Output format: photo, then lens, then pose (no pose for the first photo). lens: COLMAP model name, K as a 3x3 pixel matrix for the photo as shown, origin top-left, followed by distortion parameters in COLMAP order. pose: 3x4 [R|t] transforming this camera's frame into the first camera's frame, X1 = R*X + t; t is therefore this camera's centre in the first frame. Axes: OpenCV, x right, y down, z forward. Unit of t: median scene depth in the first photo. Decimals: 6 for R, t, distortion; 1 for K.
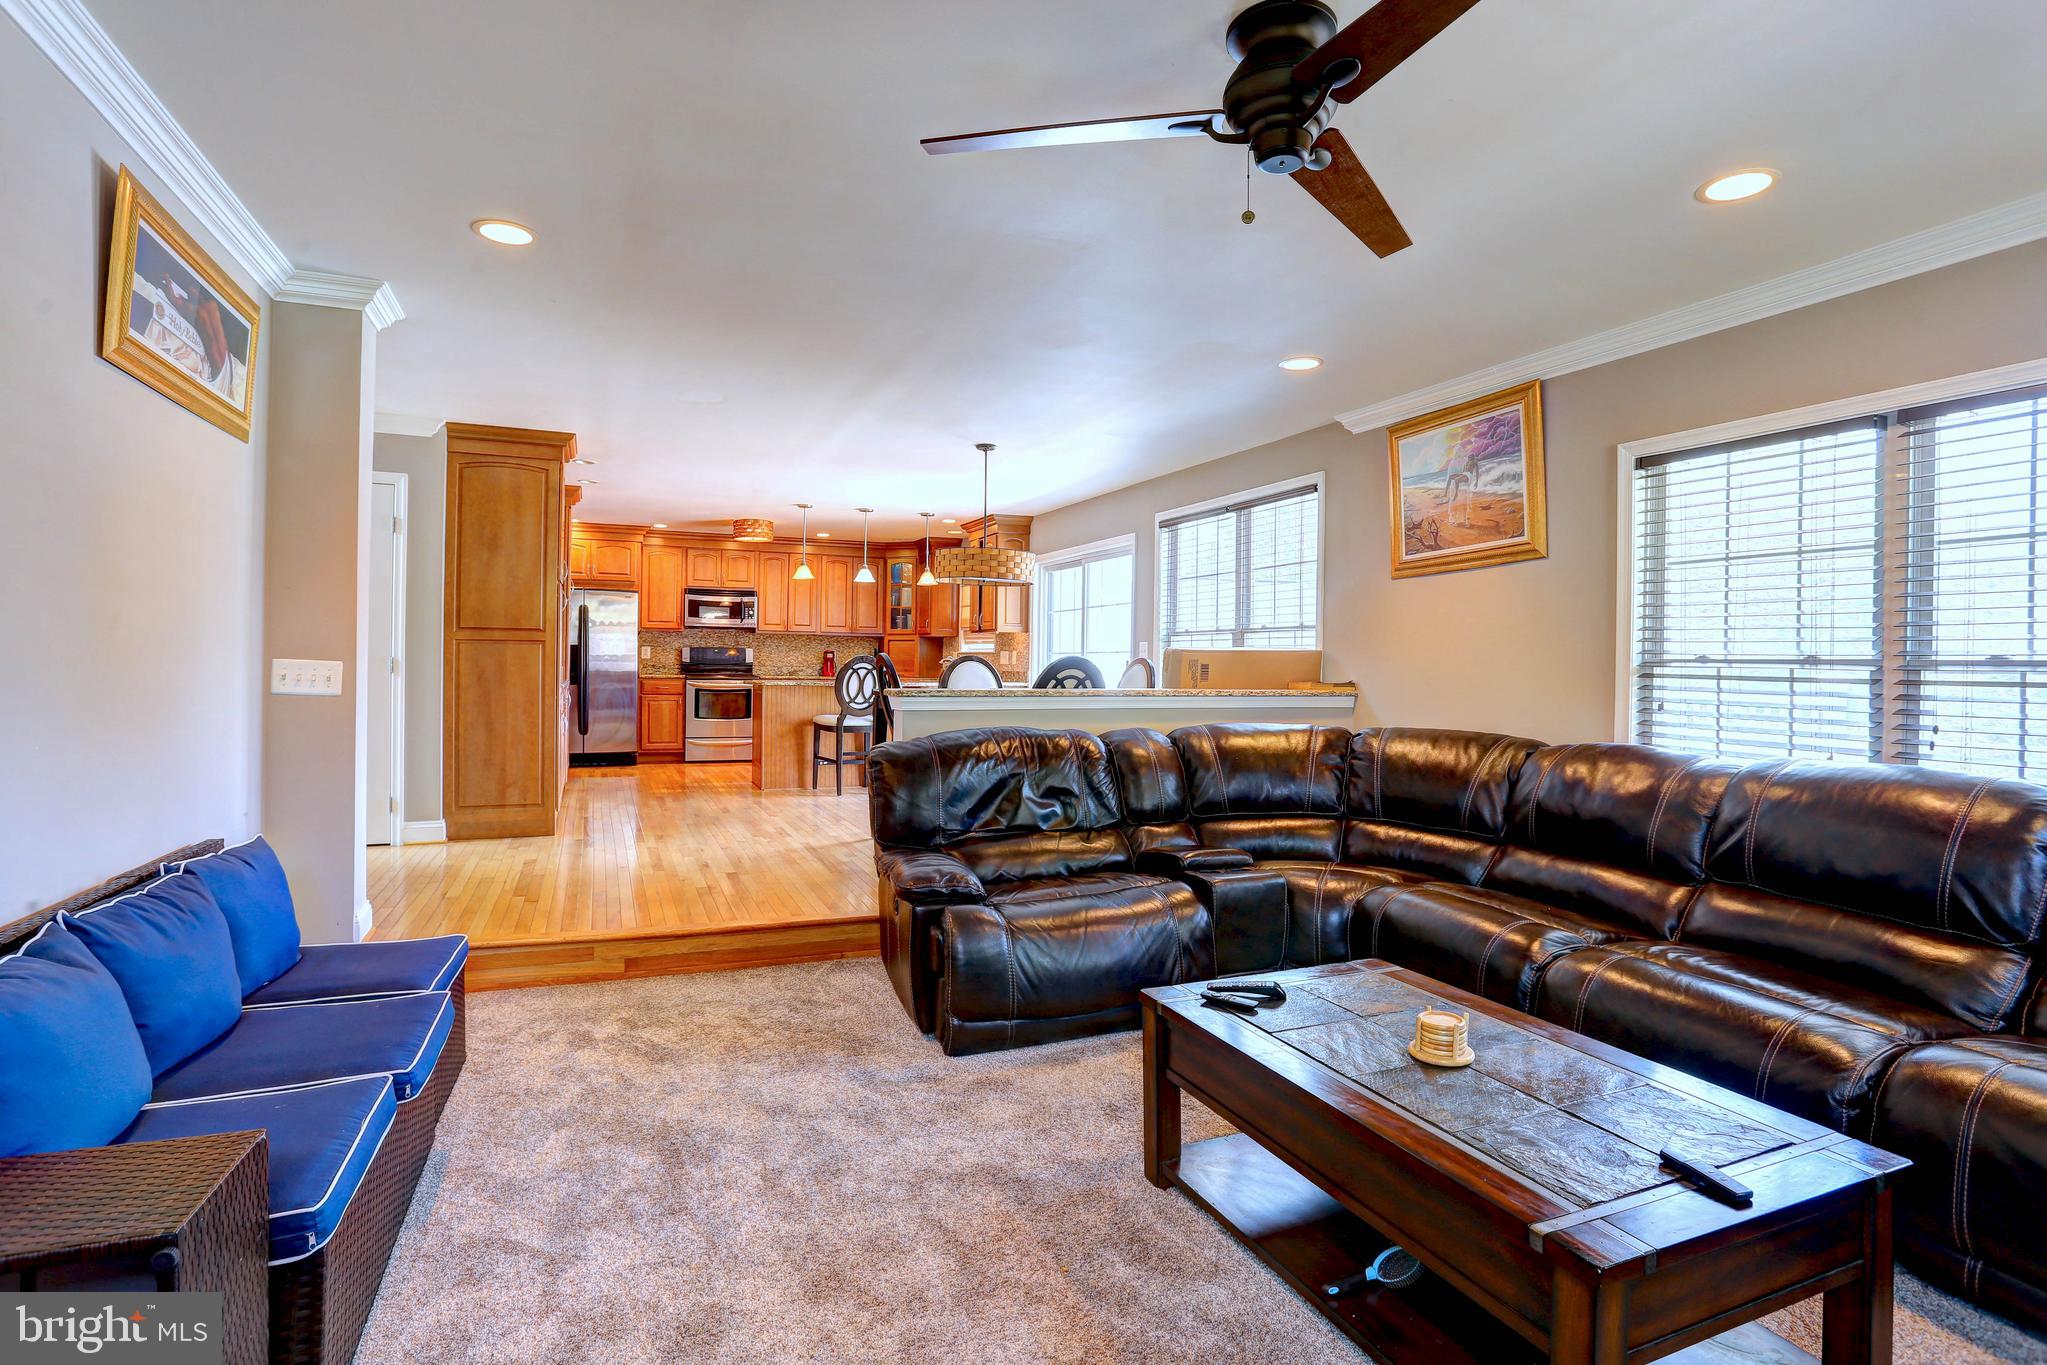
lens RADIAL K [[1040.9, 0, 1026.3], [0, 1040.9, 656.4], [0, 0, 1]] dist [-0.096471, 0.053045]
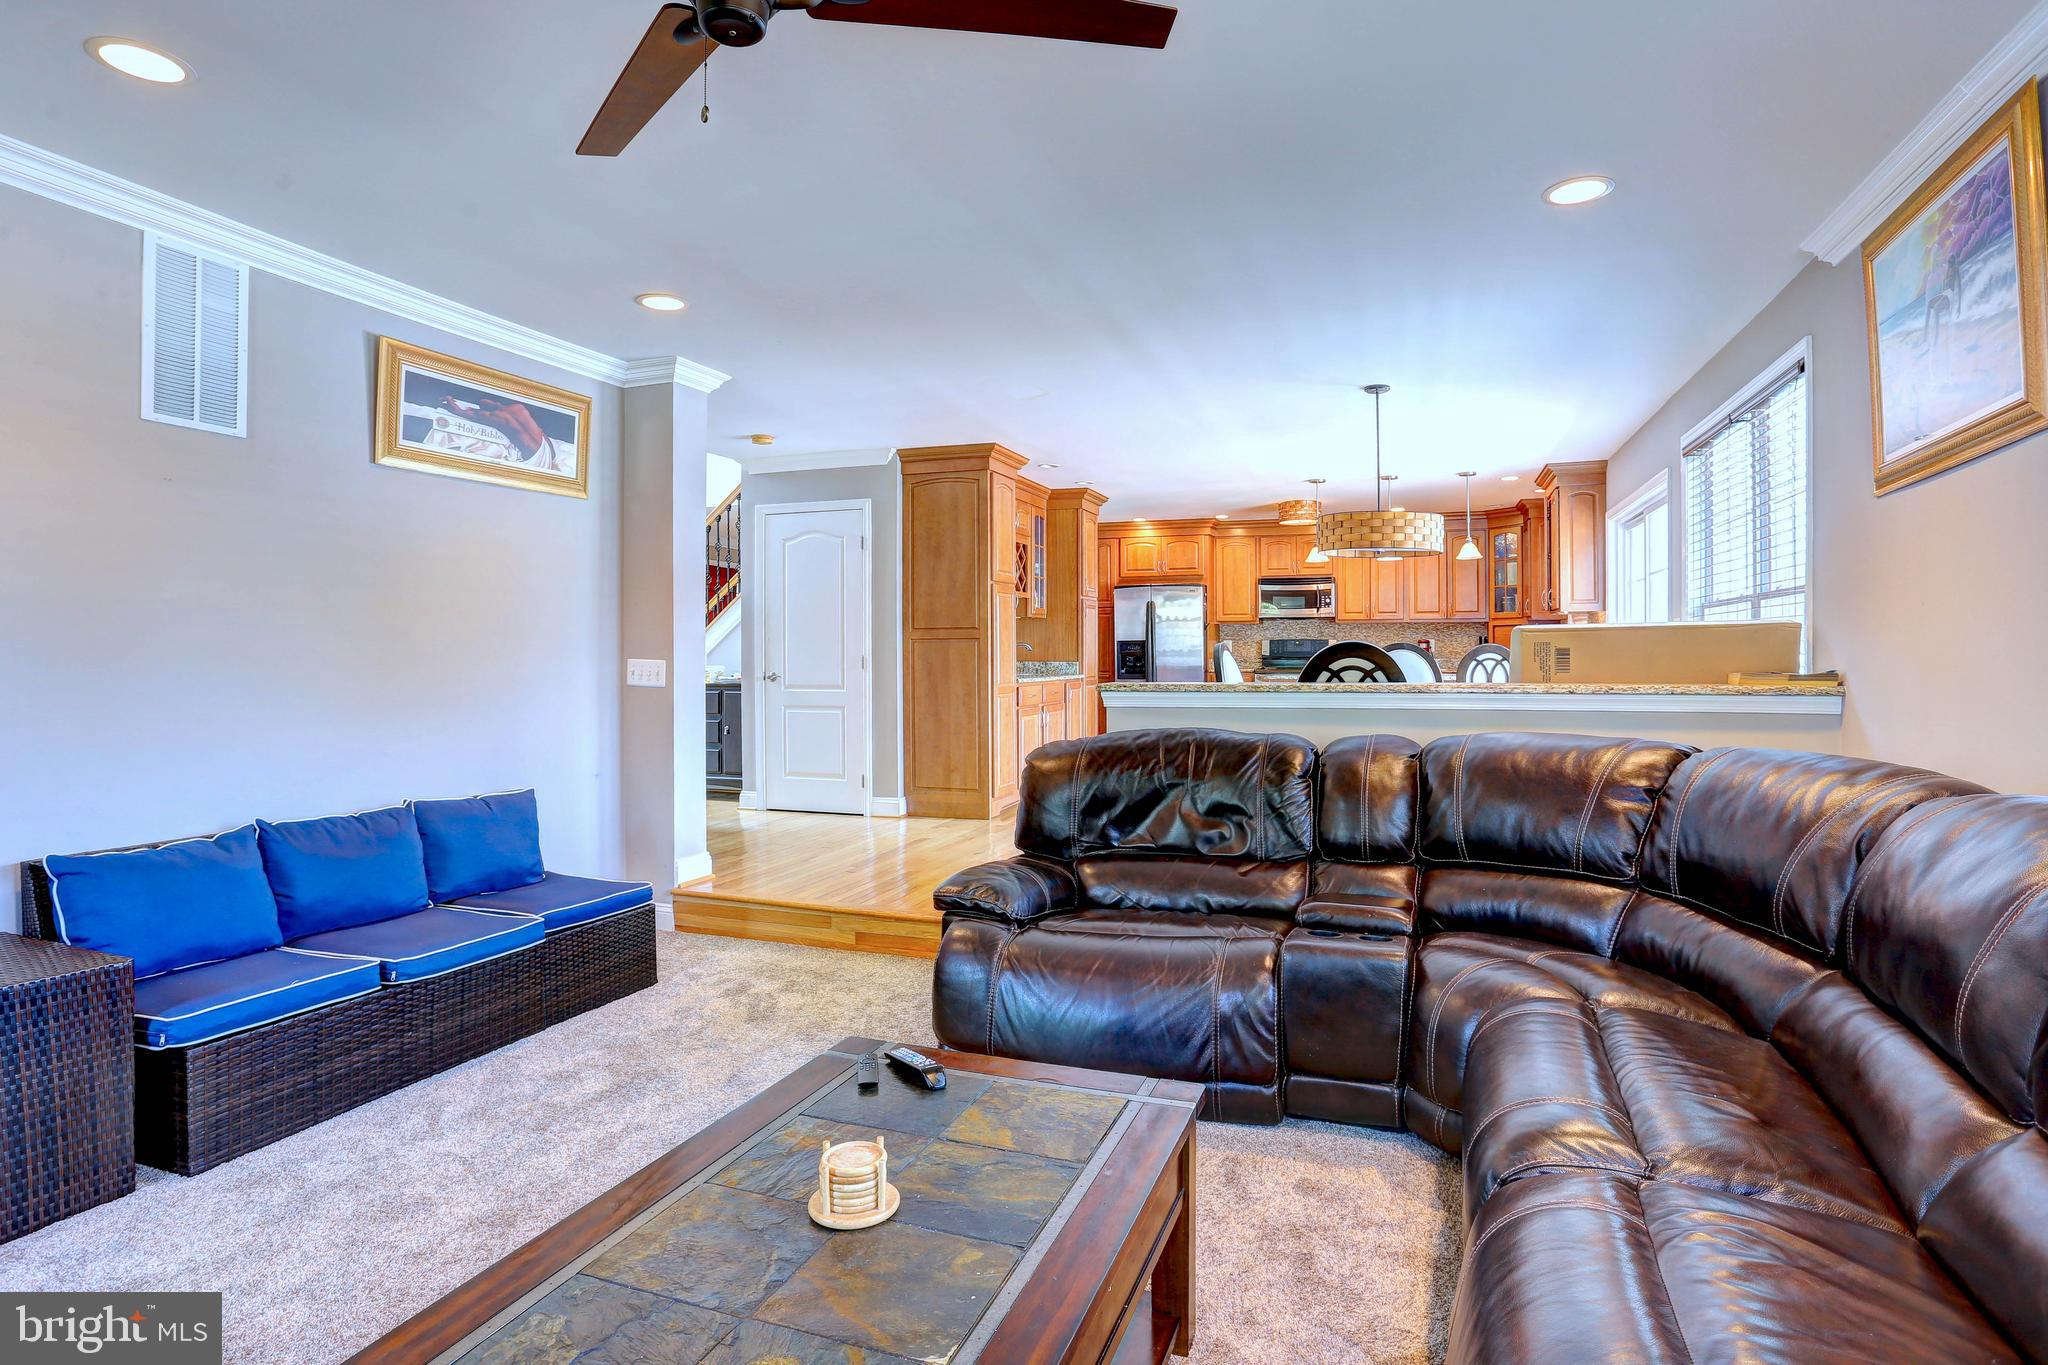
lens RADIAL K [[1089.3, 0, 1013.7], [0, 1089.3, 649.1], [0, 0, 1]] dist [-0.086576, 0.040252]
pose [[0.724157, -0.019458, -0.689361, 0.336601], [0.019023, 0.999785, -0.008236, 0.006058], [0.689373, -0.007150, 0.724372, 0.184651]]
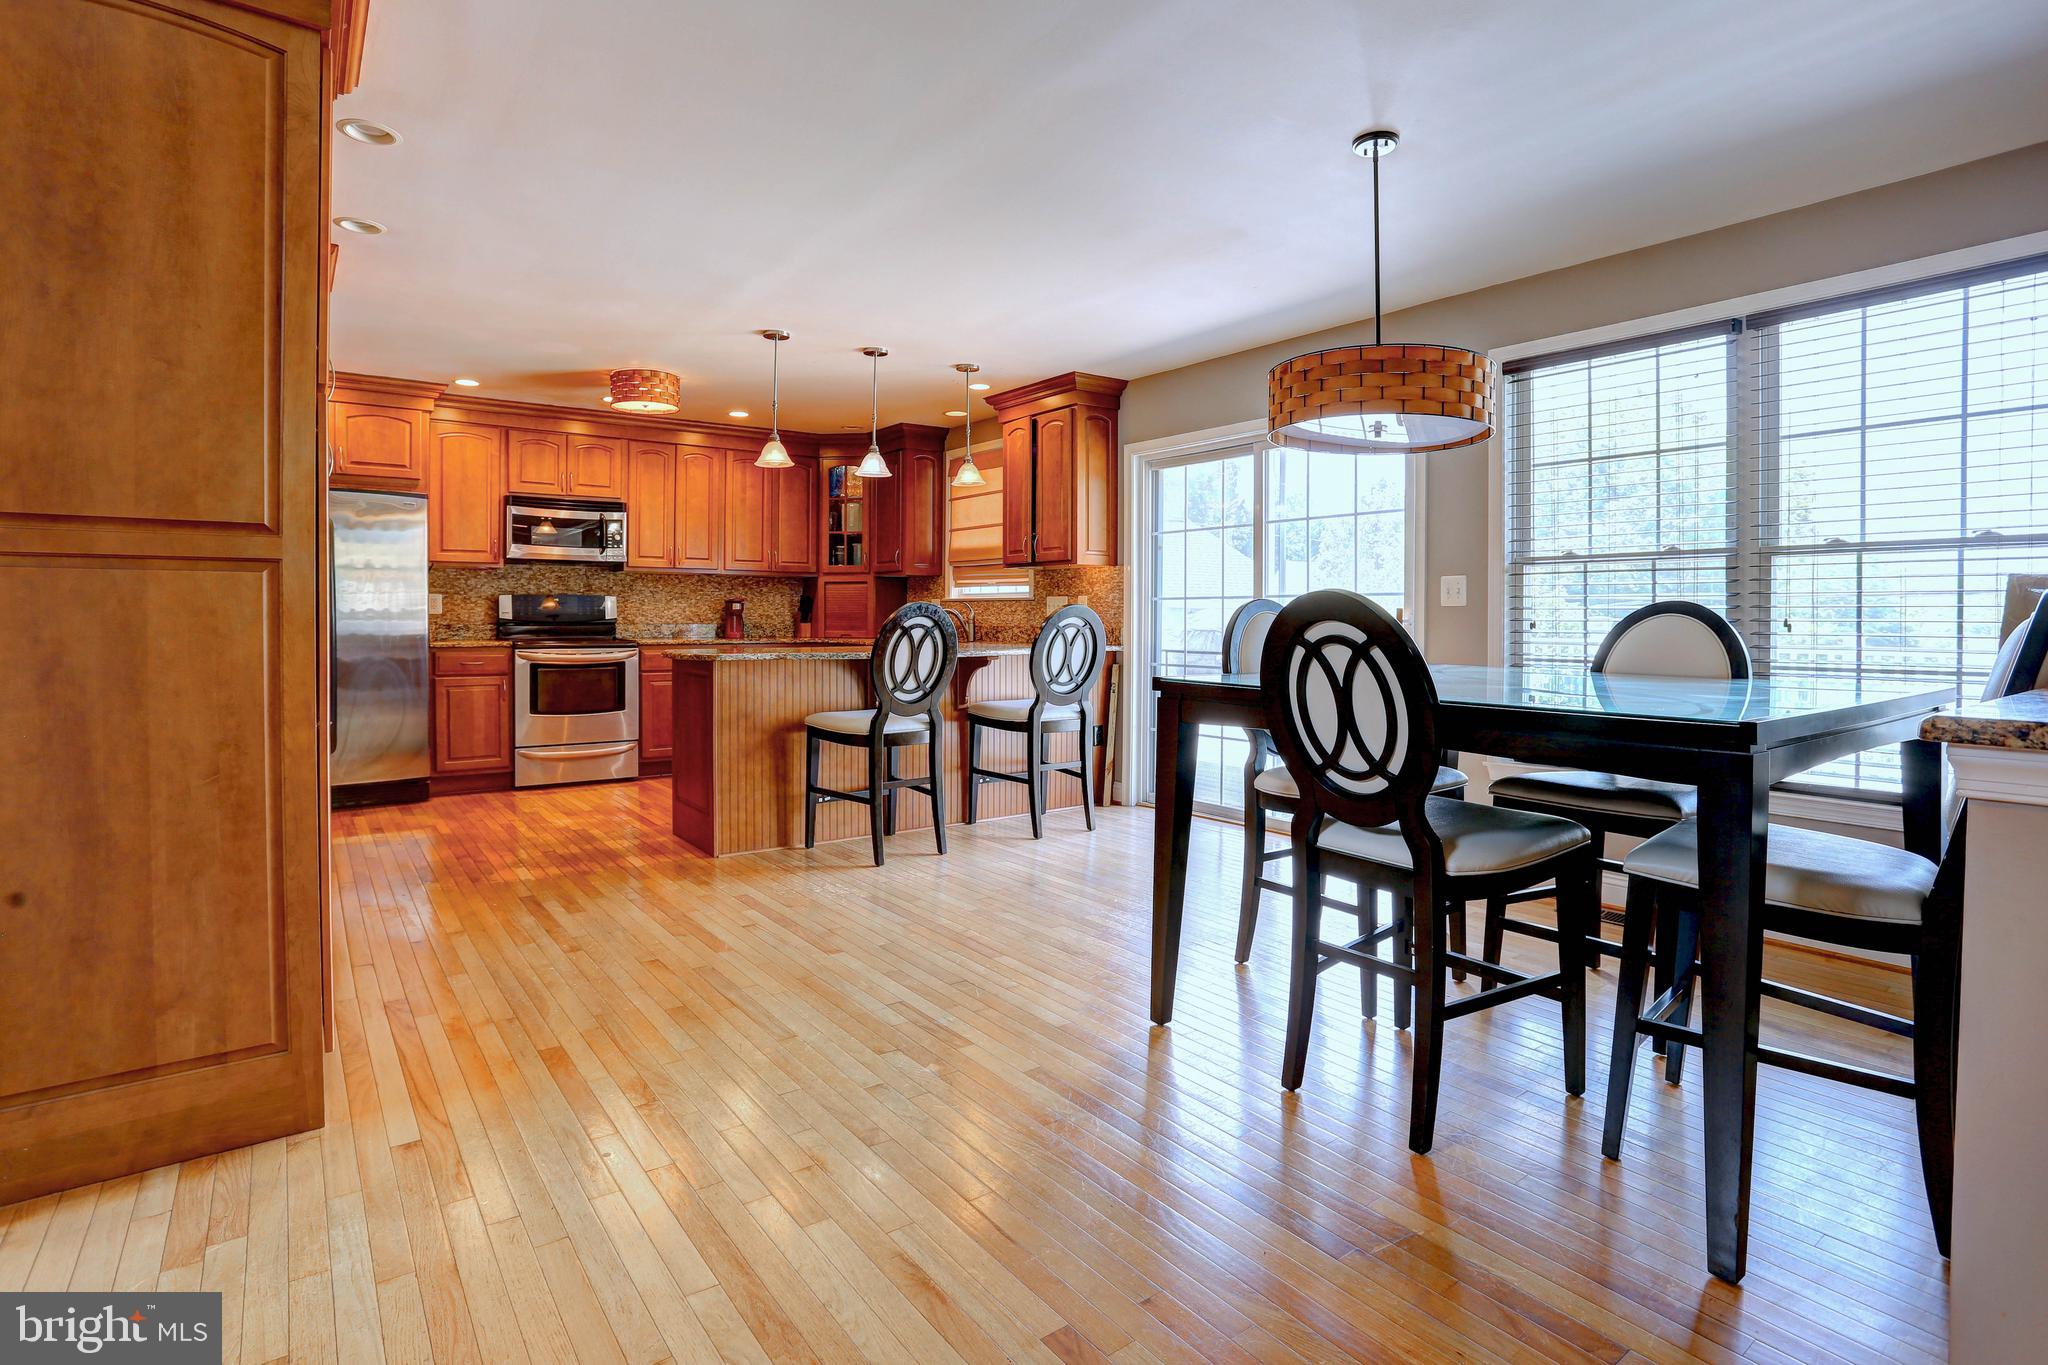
lens RADIAL K [[1035.0, 0, 1017.1], [0, 1035.0, 634.5], [0, 0, 1]] dist [-0.065498, 0.027347]
pose [[0.973719, -0.013824, 0.227334, -0.298836], [0.008043, 0.999621, 0.026336, 0.002083], [-0.227611, -0.023815, 0.973461, 0.599615]]
